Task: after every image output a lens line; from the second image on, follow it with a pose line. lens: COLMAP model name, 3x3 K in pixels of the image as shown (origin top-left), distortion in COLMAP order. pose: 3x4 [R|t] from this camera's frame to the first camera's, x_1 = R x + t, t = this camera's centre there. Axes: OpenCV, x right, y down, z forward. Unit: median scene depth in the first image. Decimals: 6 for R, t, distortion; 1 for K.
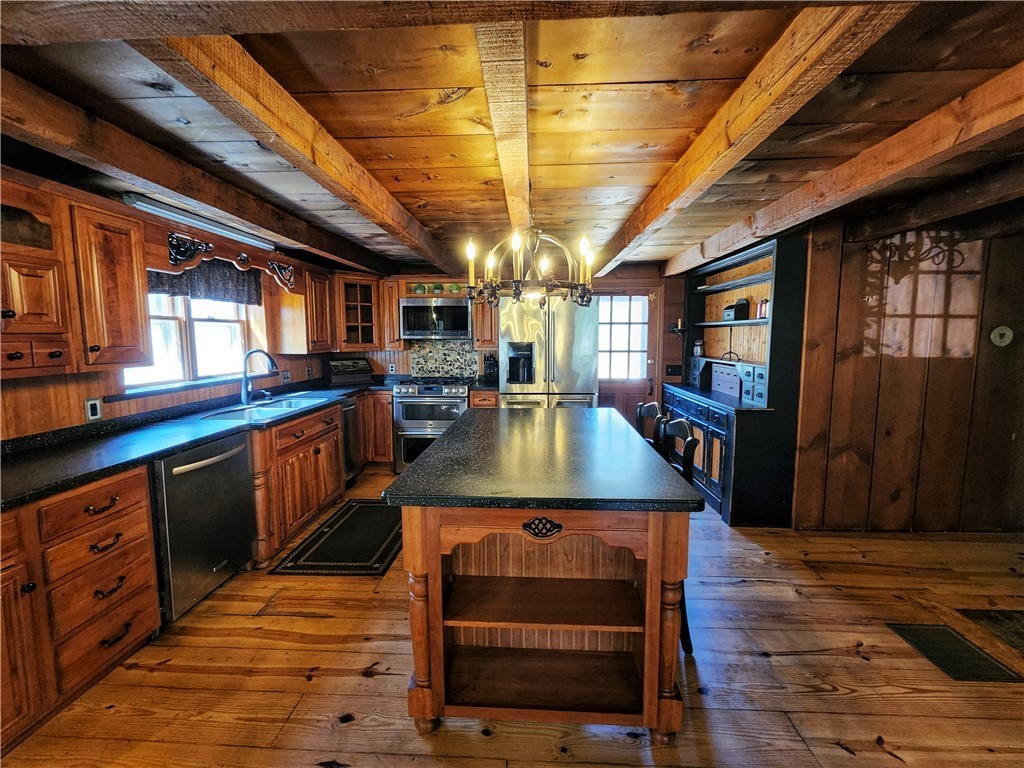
lens RADIAL K [[417.8, 0, 512.7], [0, 417.8, 376.5], [0, 0, 1]] dist [0.001143, -0.002085]
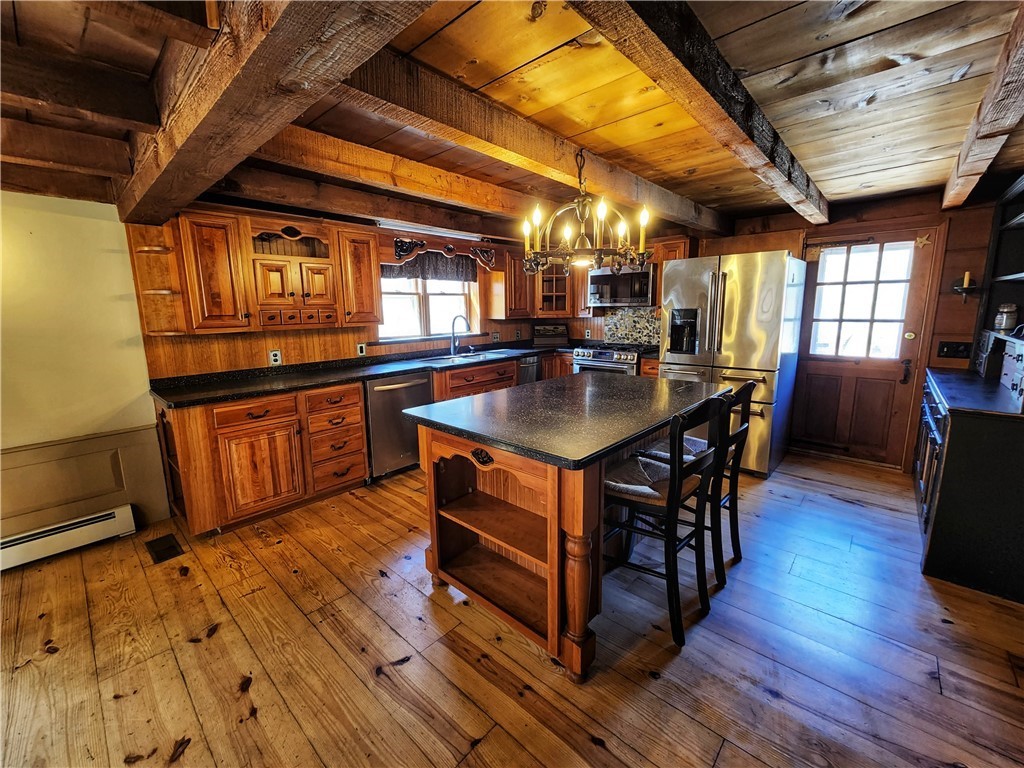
lens RADIAL K [[417.8, 0, 514.3], [0, 417.8, 377.8], [0, 0, 1]] dist [0.001143, -0.002085]
pose [[0.772777, 0.097482, -0.627146, 0.414902], [-0.048501, 0.994315, 0.094790, 0.000880], [0.632822, -0.042835, 0.773112, 0.048519]]
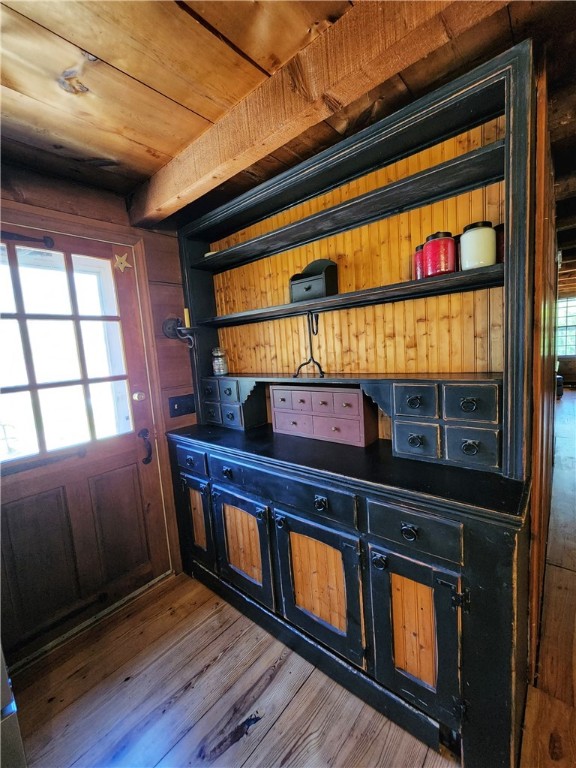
lens RADIAL K [[313.4, 0, 287.9], [0, 313.4, 385.2], [0, 0, 1]] dist [0.001143, -0.002085]
pose [[0.617182, -0.128751, 0.776215, 0.242069], [0.143679, 0.988376, 0.049700, -0.066041], [-0.773591, 0.080852, 0.628506, 0.989911]]
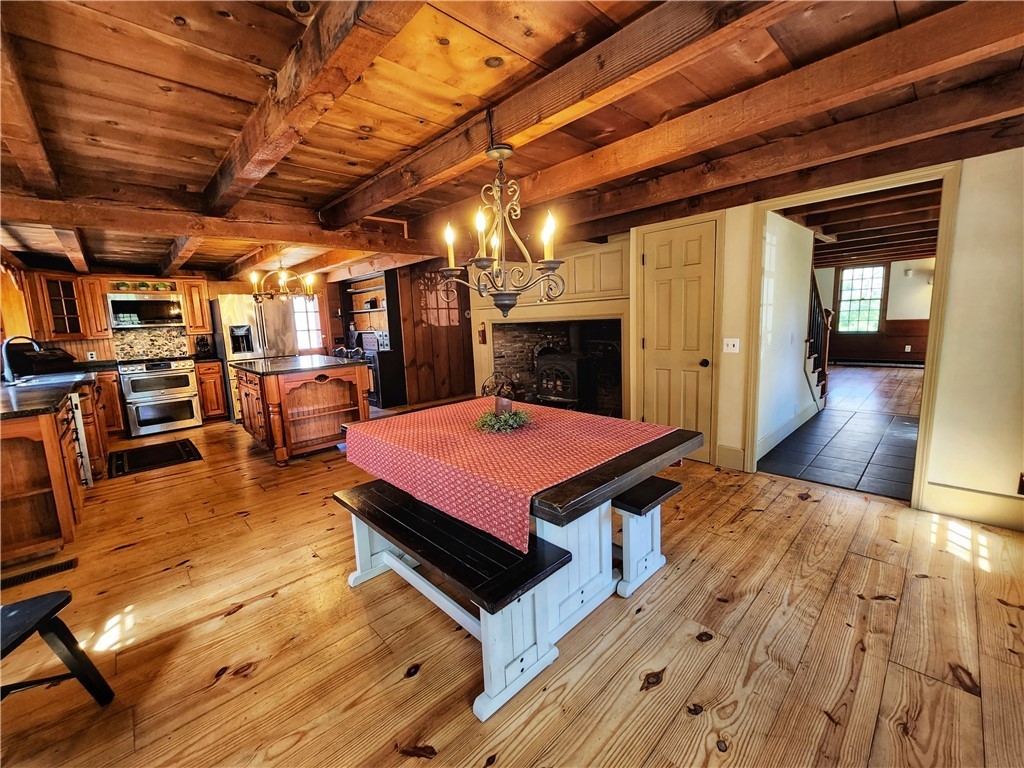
lens RADIAL K [[417.8, 0, 511.0], [0, 417.8, 376.8], [0, 0, 1]] dist [0.001143, -0.002085]
pose [[0.688741, -0.124310, 0.714271, -0.517728], [0.108795, 0.991756, 0.067696, 0.134444], [-0.716798, 0.031084, 0.696587, -0.941445]]
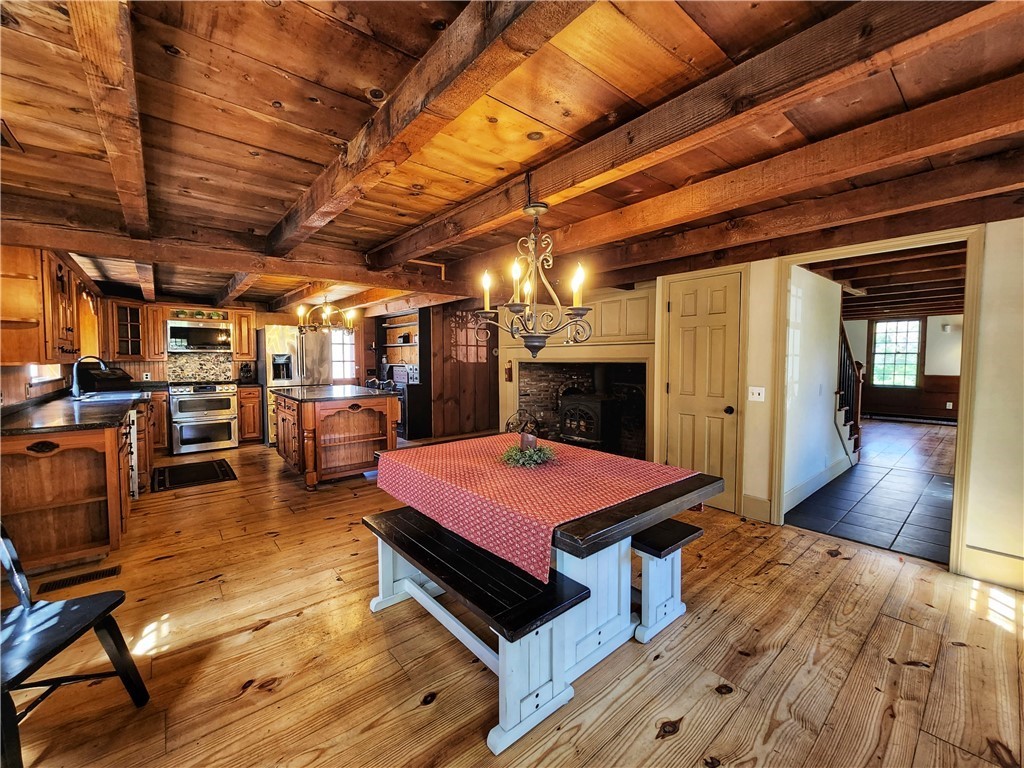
lens RADIAL K [[417.8, 0, 511.5], [0, 417.8, 377.0], [0, 0, 1]] dist [0.001143, -0.002085]
pose [[0.730975, -0.028632, 0.681804, -0.549918], [0.064316, 0.997563, -0.027062, 0.133689], [-0.679367, 0.063633, 0.731034, -0.964485]]
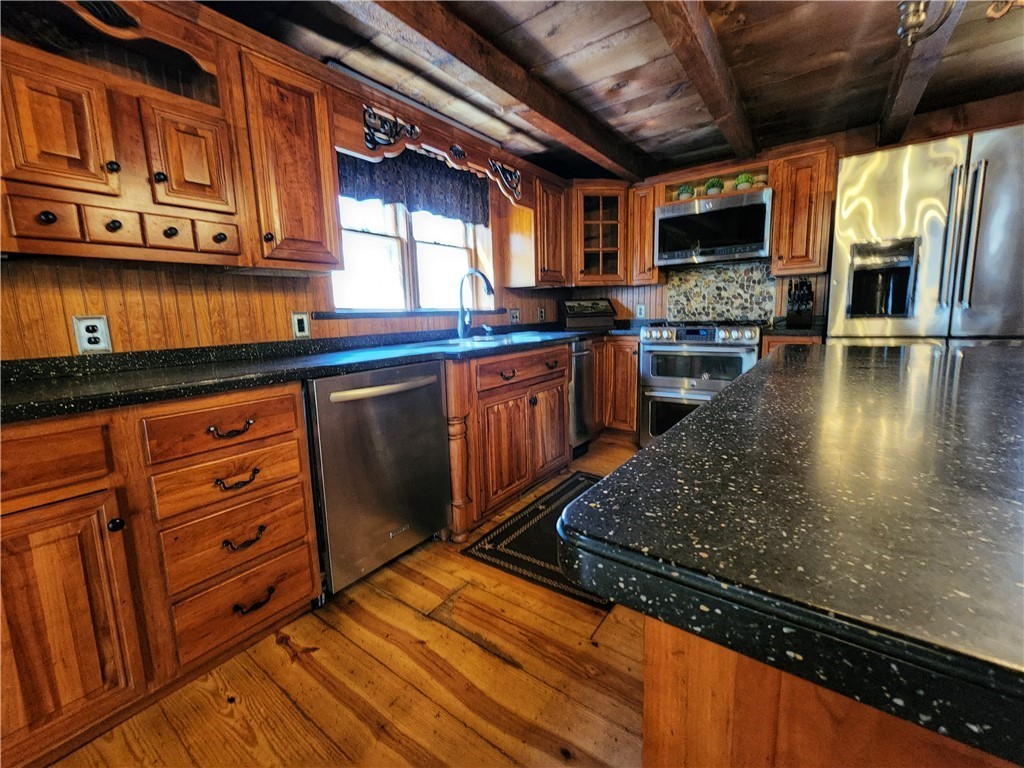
lens RADIAL K [[417.8, 0, 509.5], [0, 417.8, 375.1], [0, 0, 1]] dist [0.001143, -0.002085]
pose [[0.831624, 0.055002, -0.552609, -0.096257], [-0.023233, 0.997658, 0.064335, 0.086392], [0.554854, -0.040664, 0.830954, 0.364832]]
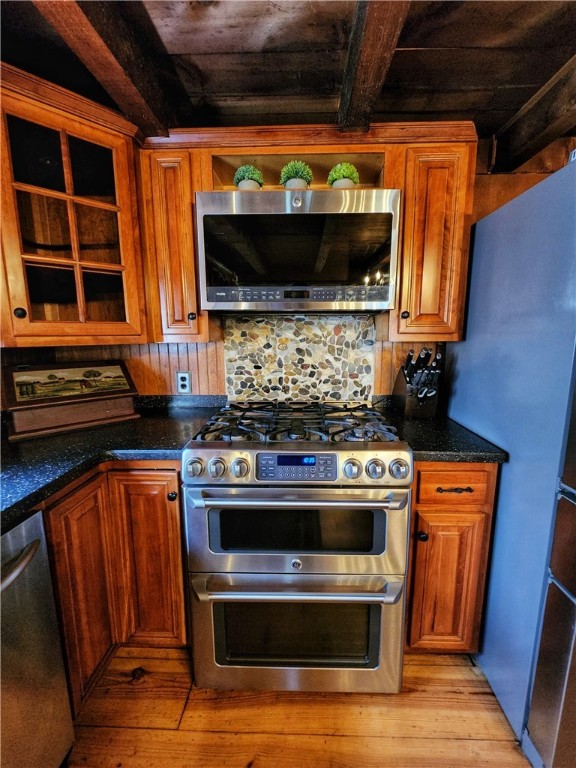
lens RADIAL K [[313.4, 0, 291.6], [0, 313.4, 383.2], [0, 0, 1]] dist [0.001143, -0.002085]
pose [[0.999866, -0.005573, 0.015378, -0.283023], [0.004630, 0.998148, 0.060664, -0.062508], [-0.015687, -0.060584, 0.998040, 1.056987]]
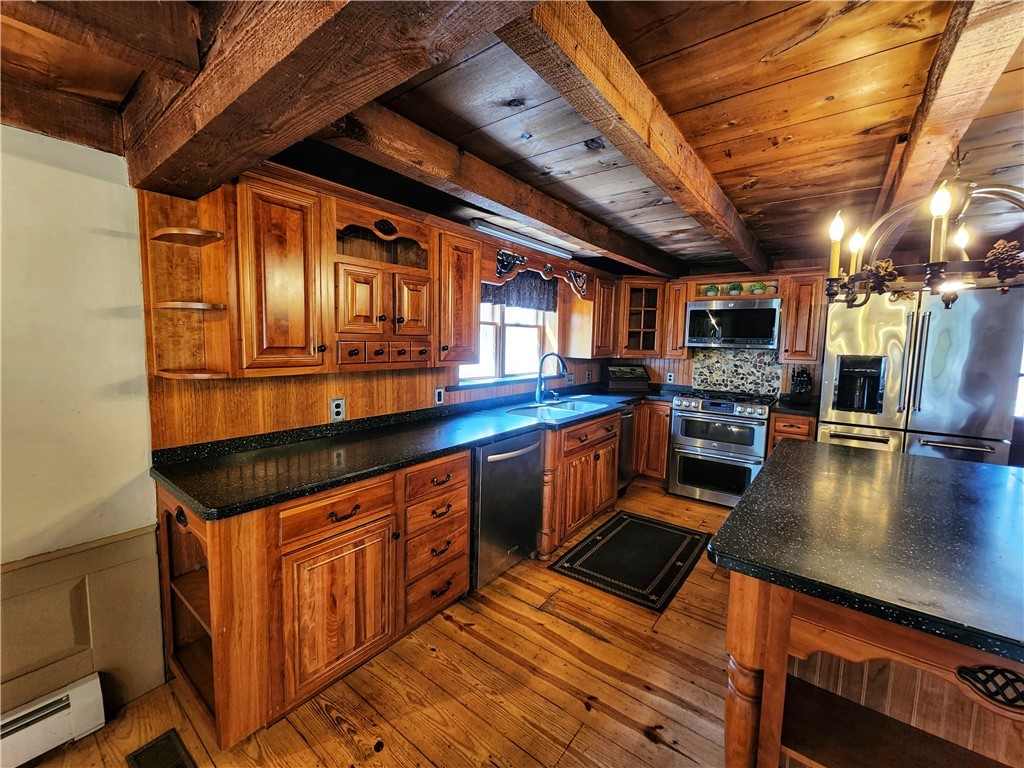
lens RADIAL K [[417.8, 0, 513.4], [0, 417.8, 378.1], [0, 0, 1]] dist [0.001143, -0.002085]
pose [[0.823418, 0.071550, -0.562906, -0.086881], [-0.077246, 0.996918, 0.013721, -0.007011], [0.562153, 0.032184, 0.826407, 0.062717]]
